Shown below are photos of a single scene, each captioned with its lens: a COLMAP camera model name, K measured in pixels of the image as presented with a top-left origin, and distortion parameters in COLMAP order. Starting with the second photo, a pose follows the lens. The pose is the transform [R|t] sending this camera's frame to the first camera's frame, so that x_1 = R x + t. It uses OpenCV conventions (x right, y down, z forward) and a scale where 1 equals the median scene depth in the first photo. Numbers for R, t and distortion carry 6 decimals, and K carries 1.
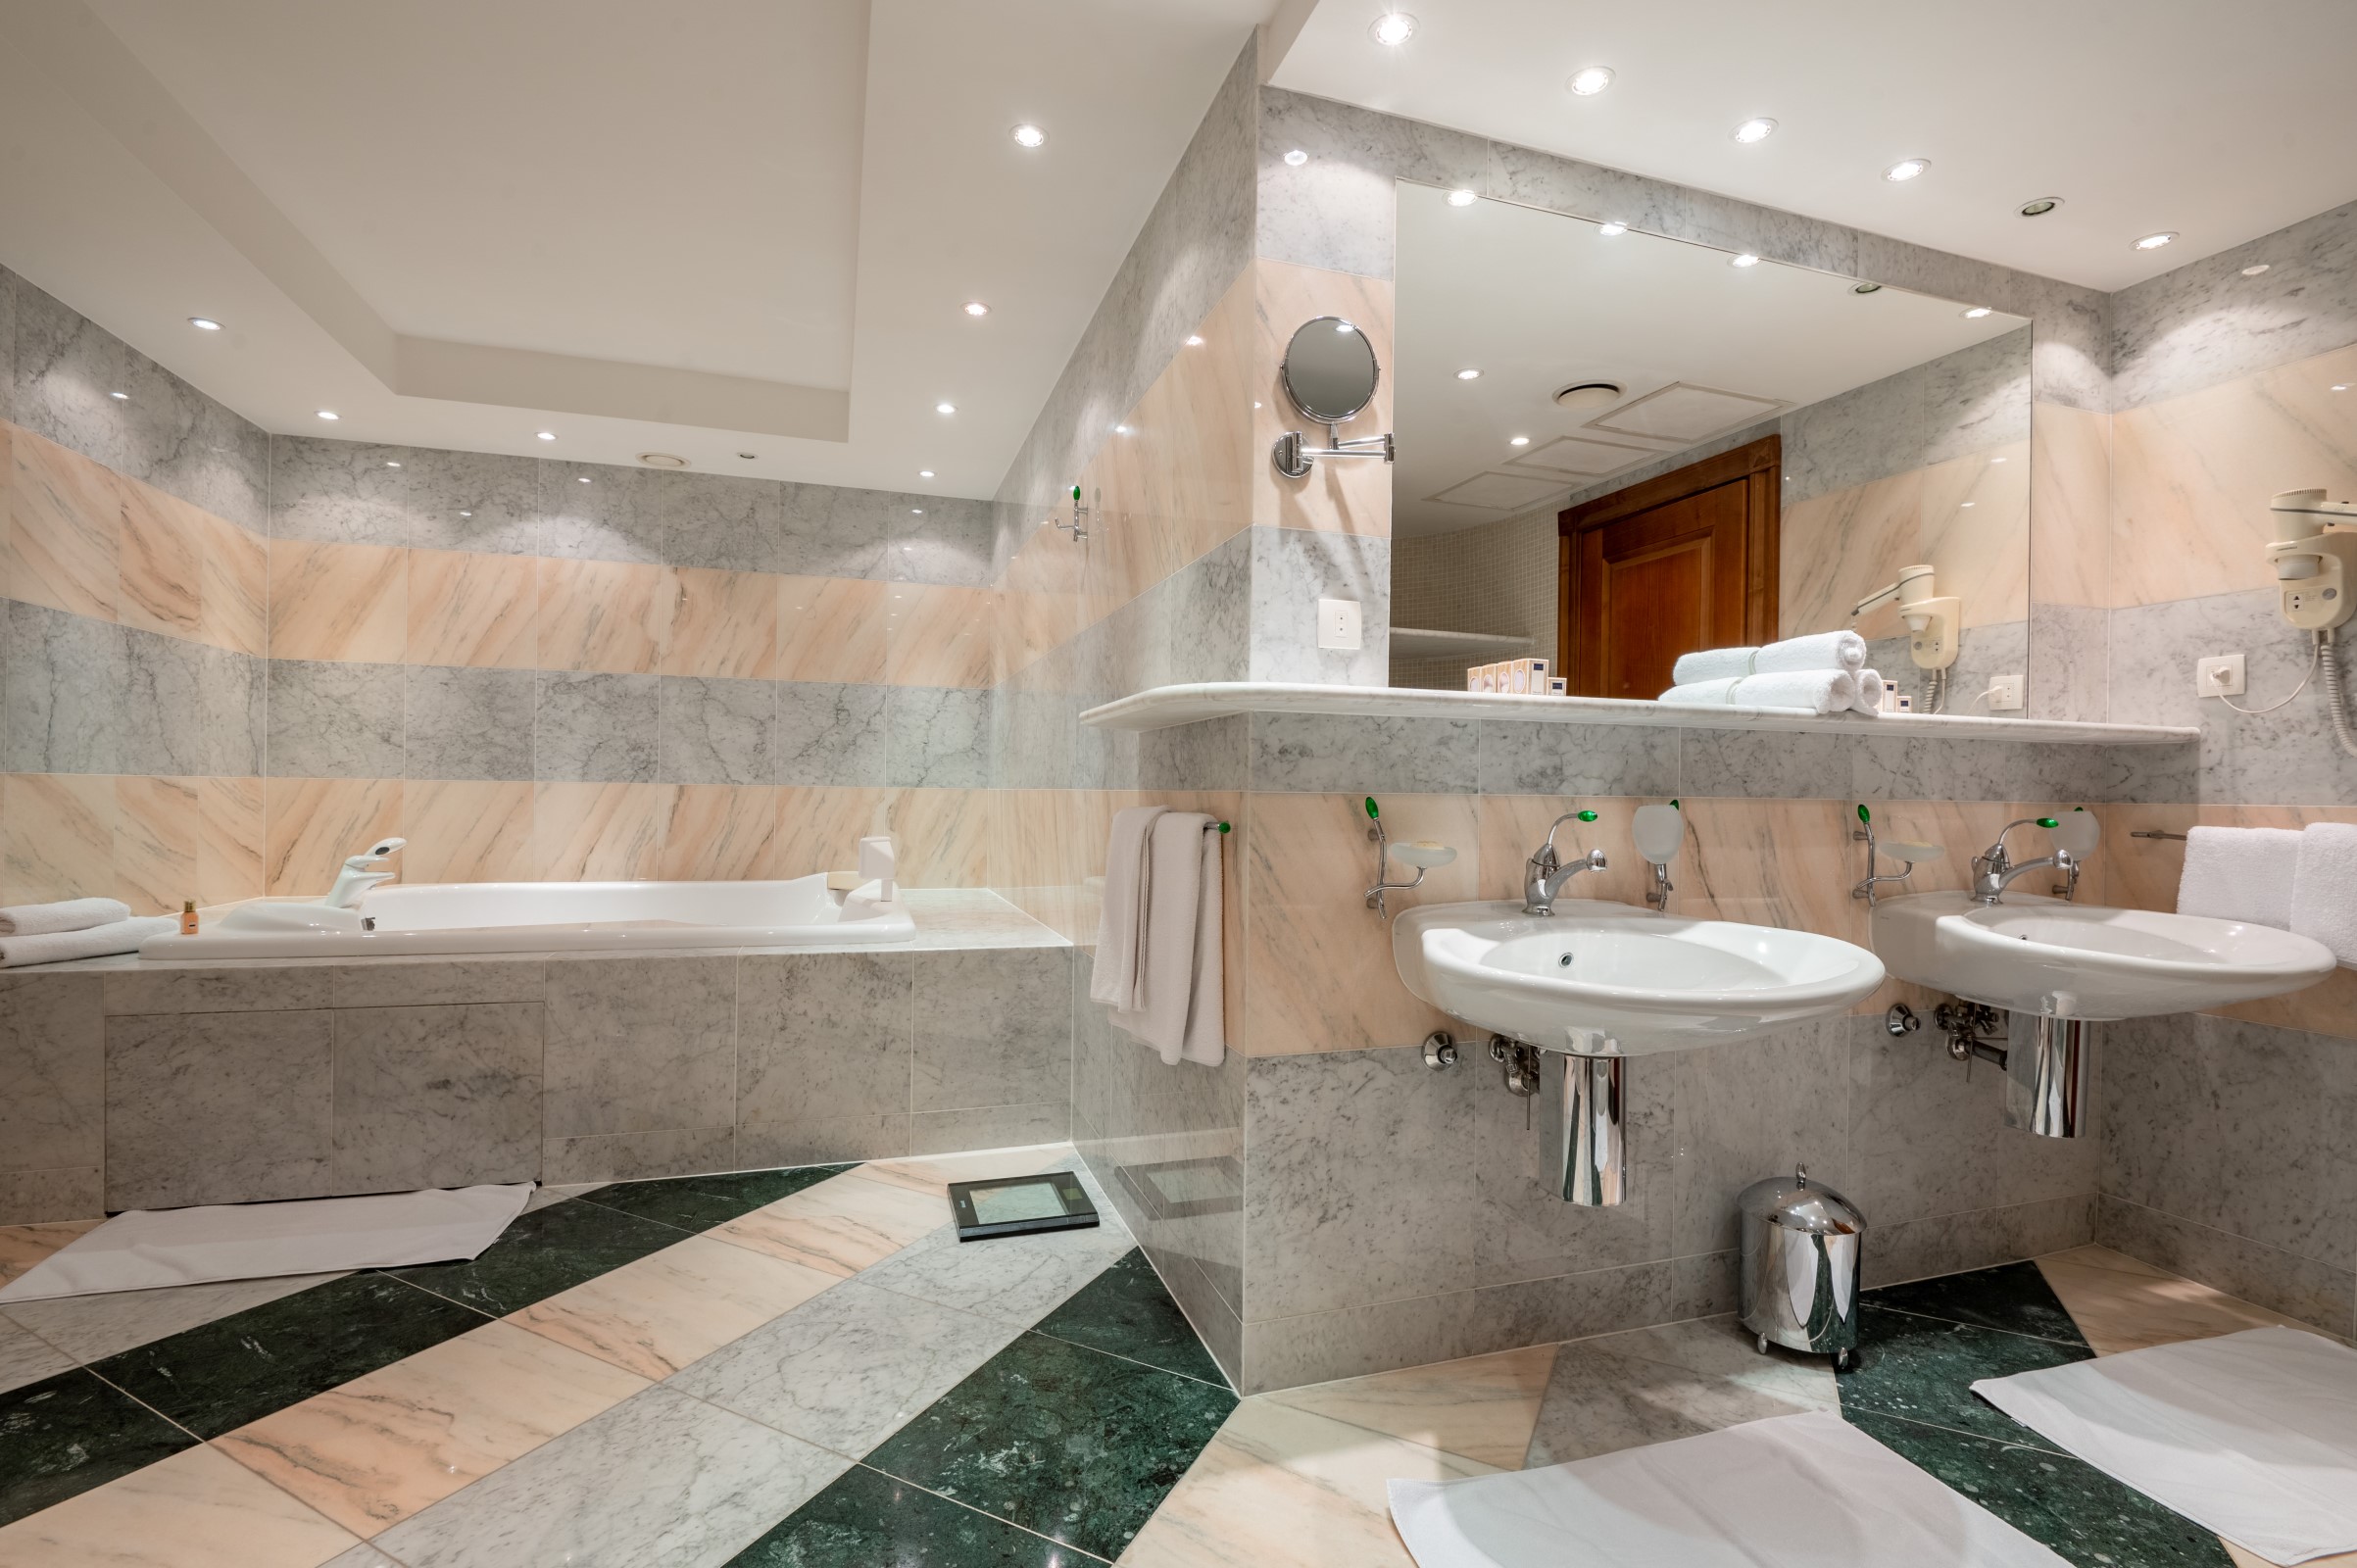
lens RADIAL K [[1065.3, 0, 1183.2], [0, 1065.3, 795.3], [0, 0, 1]] dist [0.010992, -0.015698]
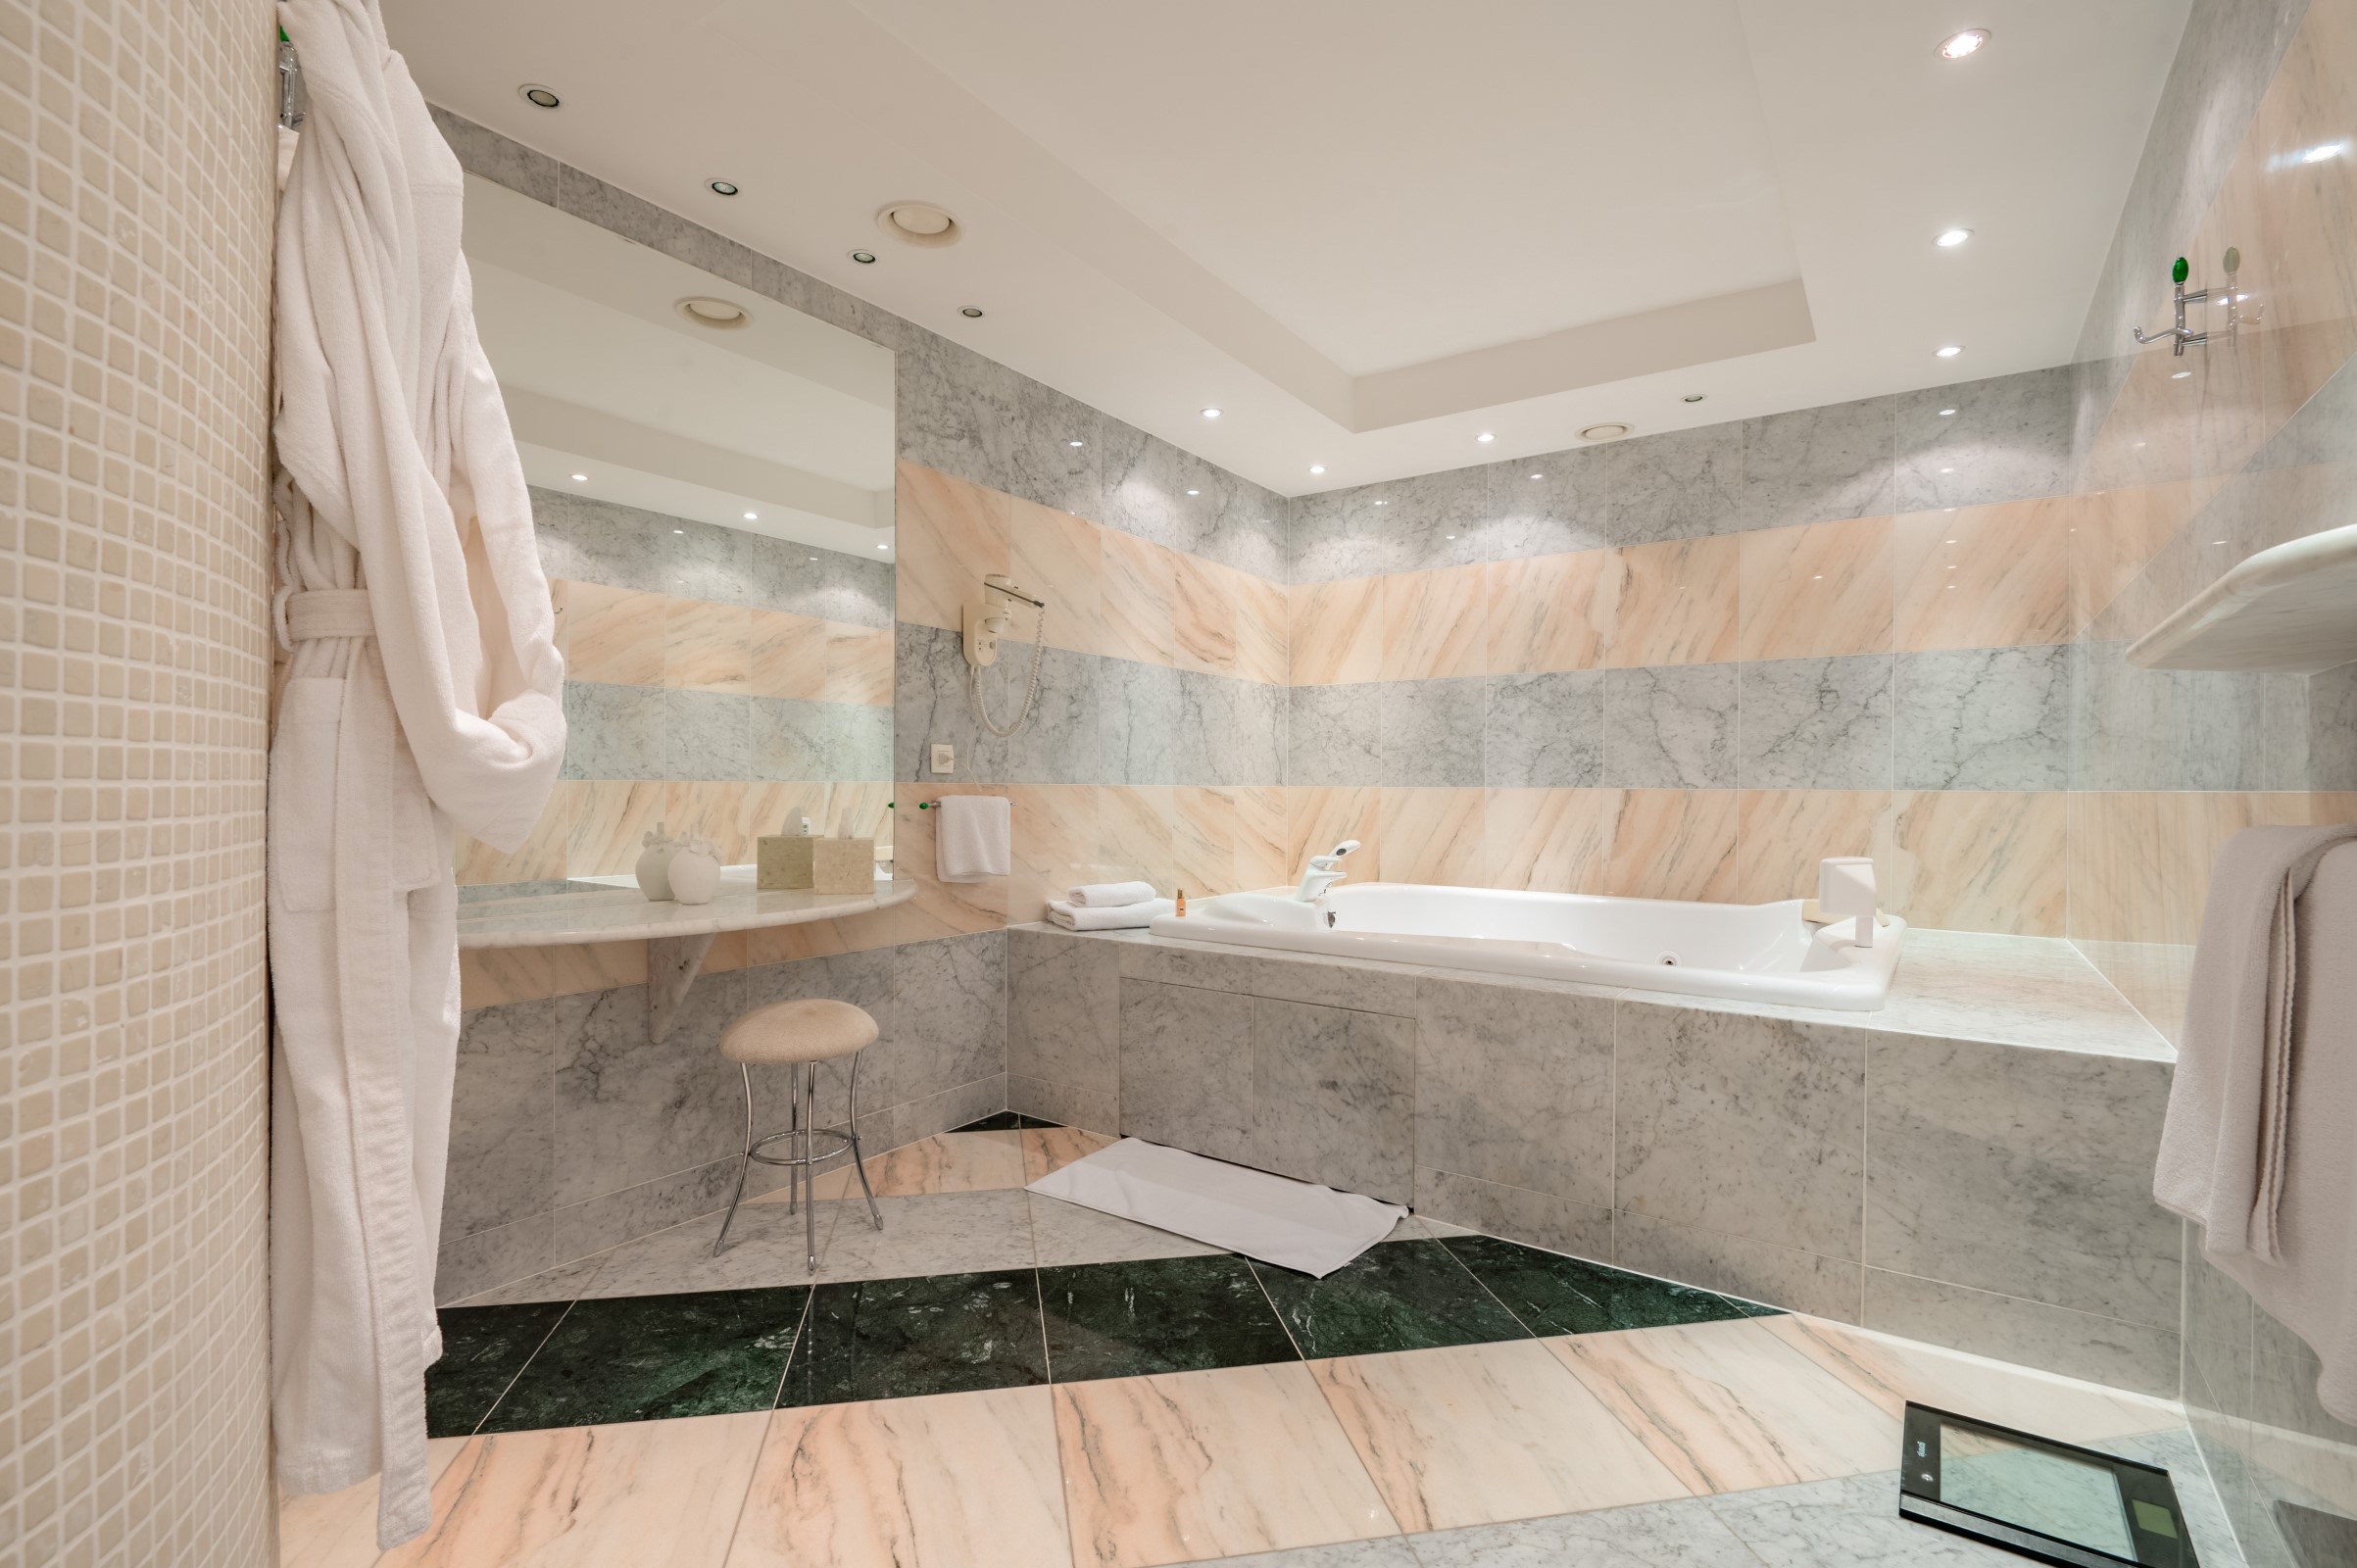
lens RADIAL K [[1065.3, 0, 1183.2], [0, 1065.3, 795.3], [0, 0, 1]] dist [0.010992, -0.015698]
pose [[0.599430, -0.004734, -0.800413, 0.031582], [0.000750, 0.999985, -0.005352, -0.000457], [0.800427, 0.002608, 0.599425, 0.232361]]
